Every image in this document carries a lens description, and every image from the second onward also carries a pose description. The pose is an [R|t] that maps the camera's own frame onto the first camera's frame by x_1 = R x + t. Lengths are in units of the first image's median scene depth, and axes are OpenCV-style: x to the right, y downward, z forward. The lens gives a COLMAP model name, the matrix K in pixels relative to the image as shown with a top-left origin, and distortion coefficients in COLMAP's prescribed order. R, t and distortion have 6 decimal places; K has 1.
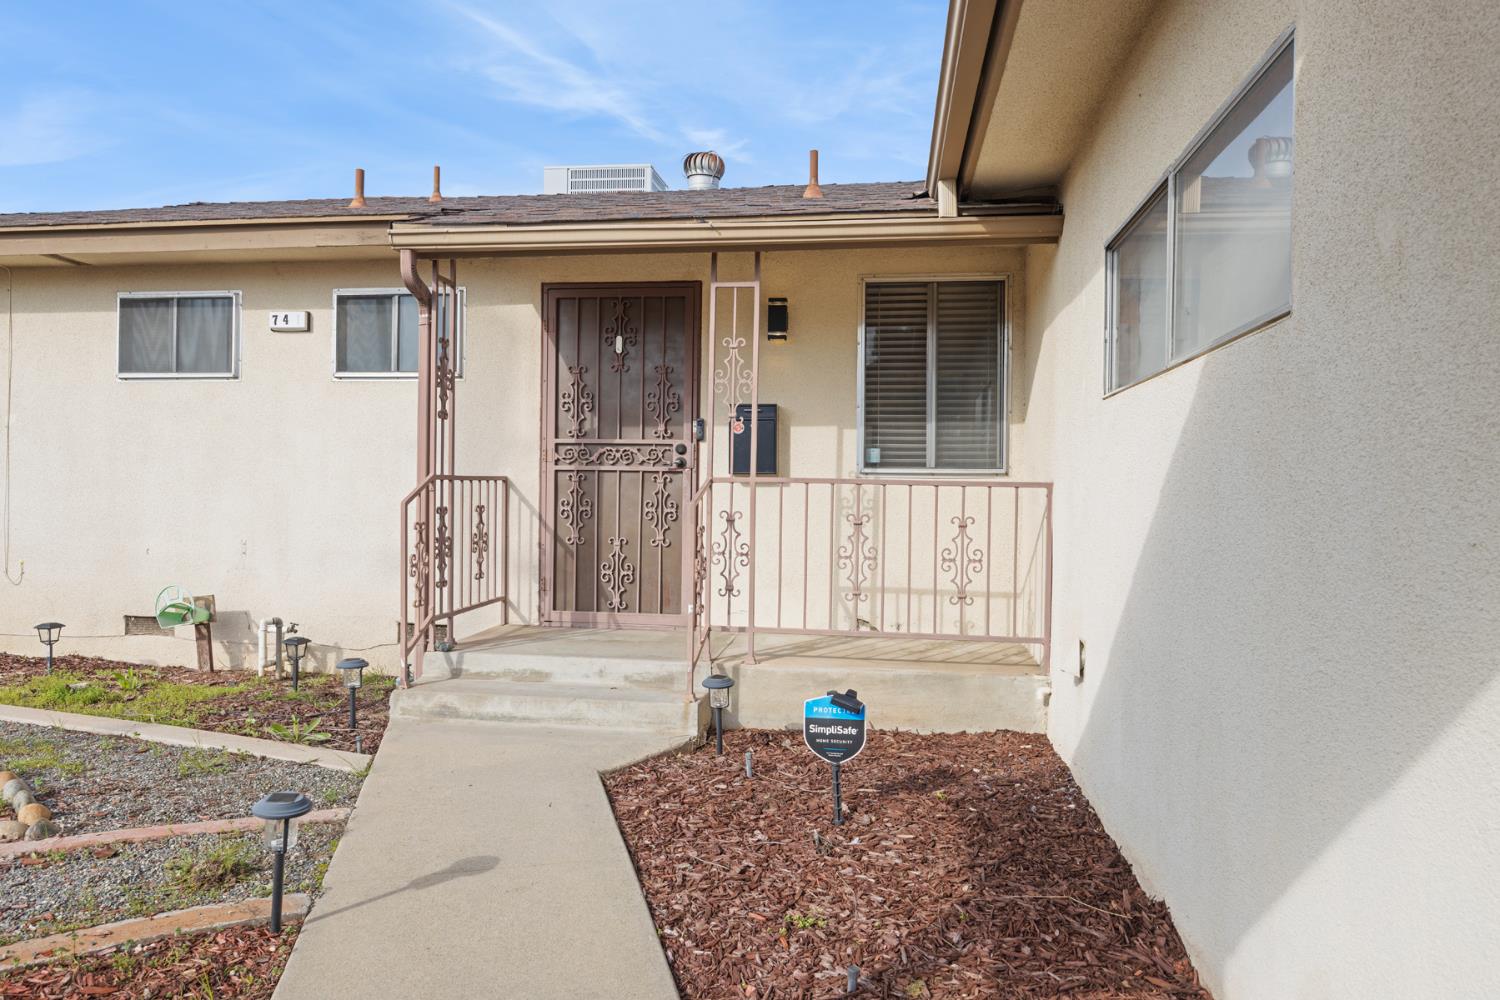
lens RADIAL K [[1043.1, 0, 749.7], [0, 1043.1, 498.9], [0, 0, 1]] dist [0.014342, -0.001440]
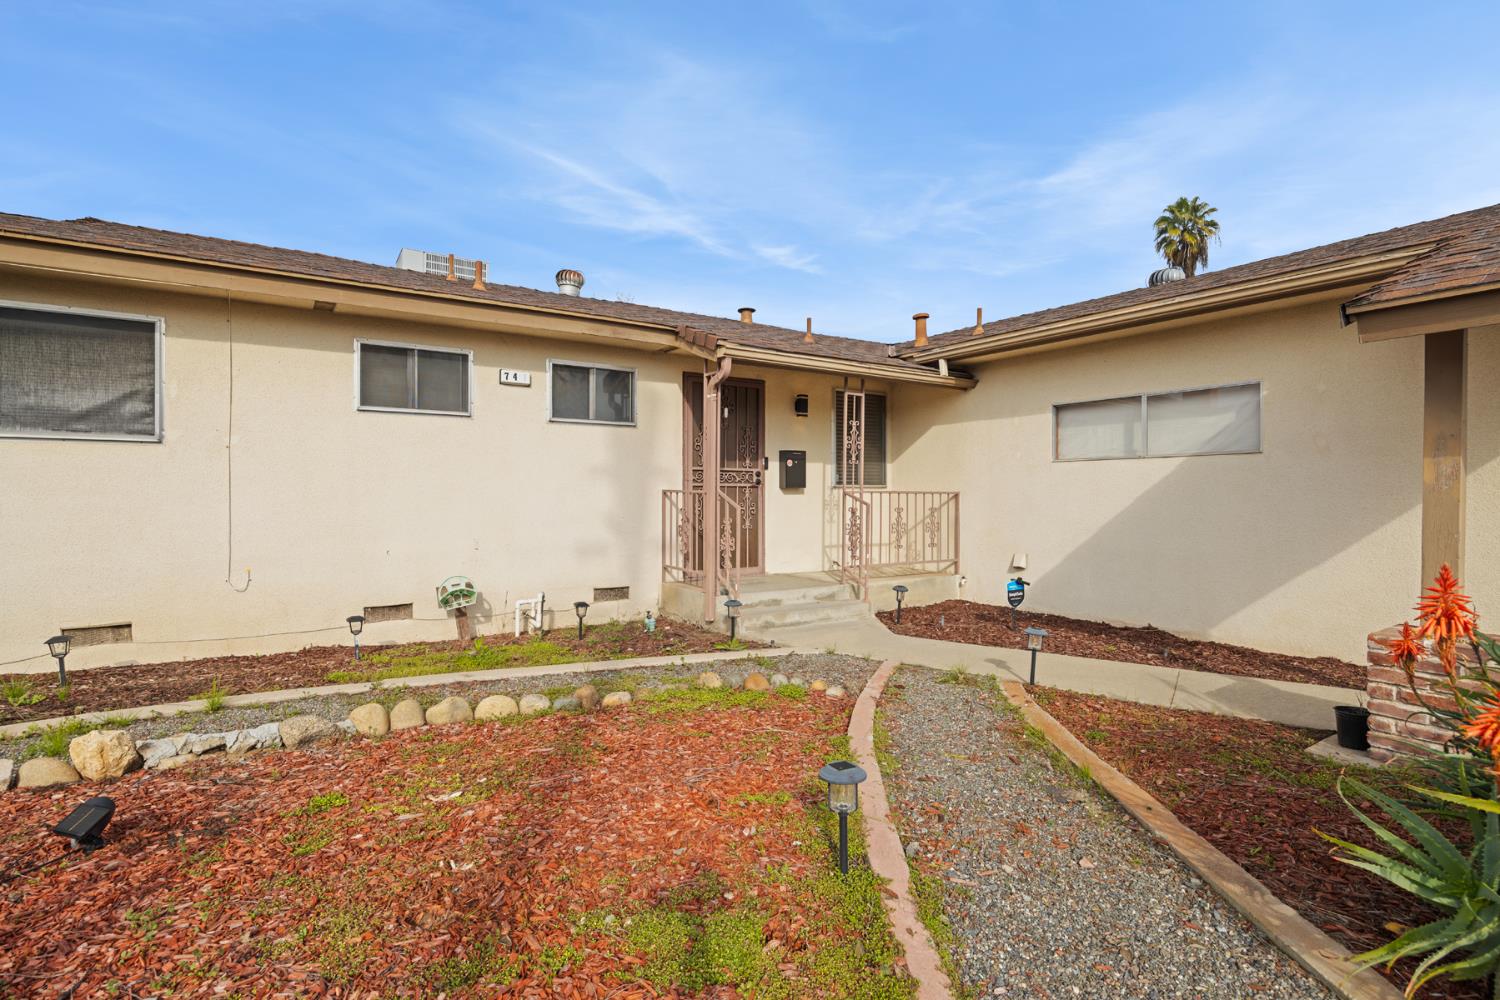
lens RADIAL K [[734.9, 0, 749.4], [0, 734.9, 498.1], [0, 0, 1]] dist [-0.005301, -0.000091]
pose [[0.733047, -0.015574, 0.680000, -0.911350], [0.013108, 0.999876, 0.008768, -0.017337], [-0.680052, 0.002486, 0.733160, 0.088681]]
